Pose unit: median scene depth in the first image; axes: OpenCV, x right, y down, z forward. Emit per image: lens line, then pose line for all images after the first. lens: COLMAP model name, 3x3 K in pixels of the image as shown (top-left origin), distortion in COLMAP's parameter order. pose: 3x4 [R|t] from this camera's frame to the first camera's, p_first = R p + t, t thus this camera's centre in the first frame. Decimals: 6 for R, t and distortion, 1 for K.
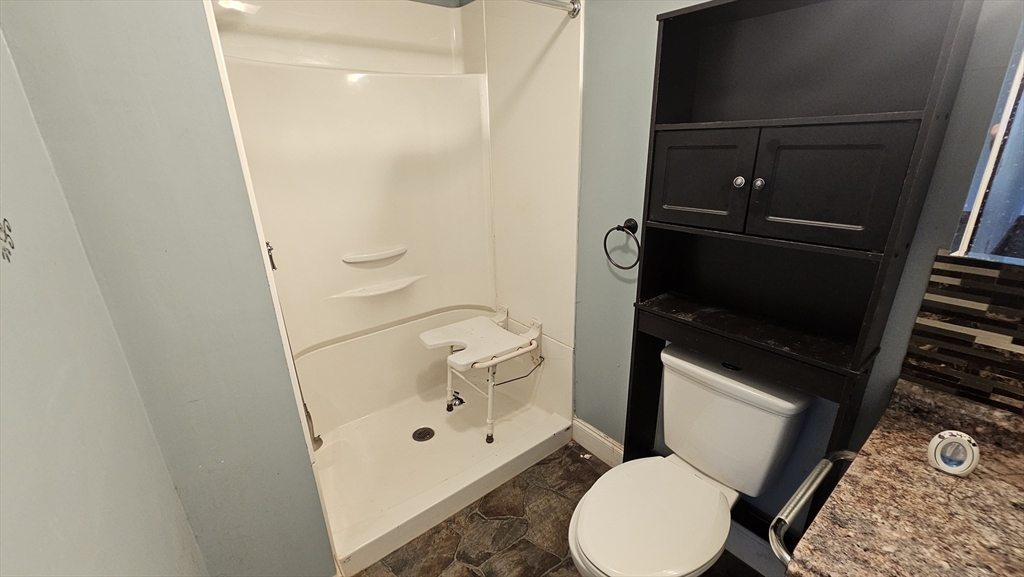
lens RADIAL K [[416.7, 0, 510.0], [0, 416.7, 289.6], [0, 0, 1]] dist [0.000193, -0.000368]
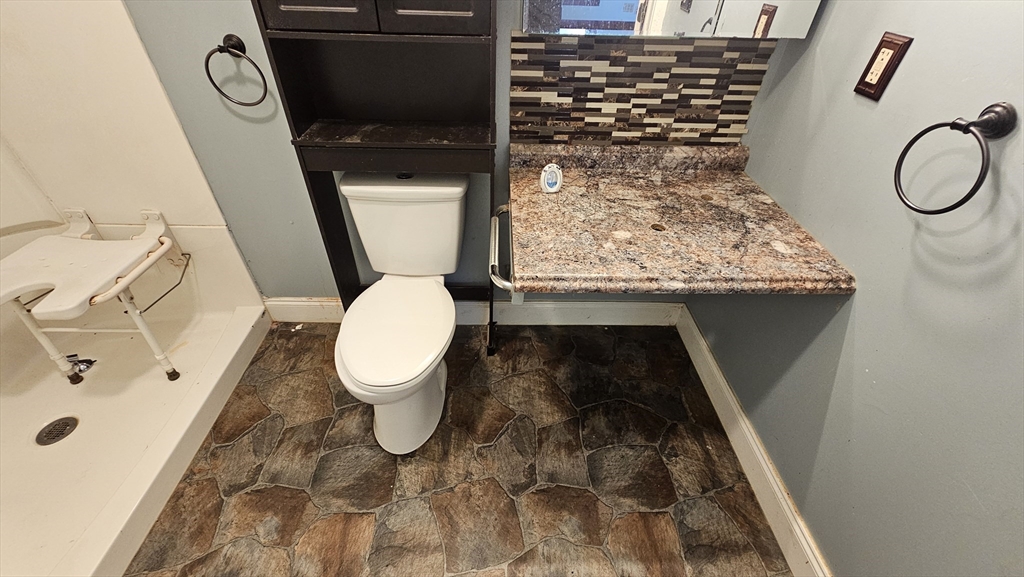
lens RADIAL K [[416.7, 0, 510.4], [0, 416.7, 288.4], [0, 0, 1]] dist [0.000193, -0.000368]
pose [[0.606246, -0.474724, 0.638046, -0.130118], [0.224346, 0.871797, 0.435476, 0.025215], [-0.762977, -0.120863, 0.635026, 0.055634]]
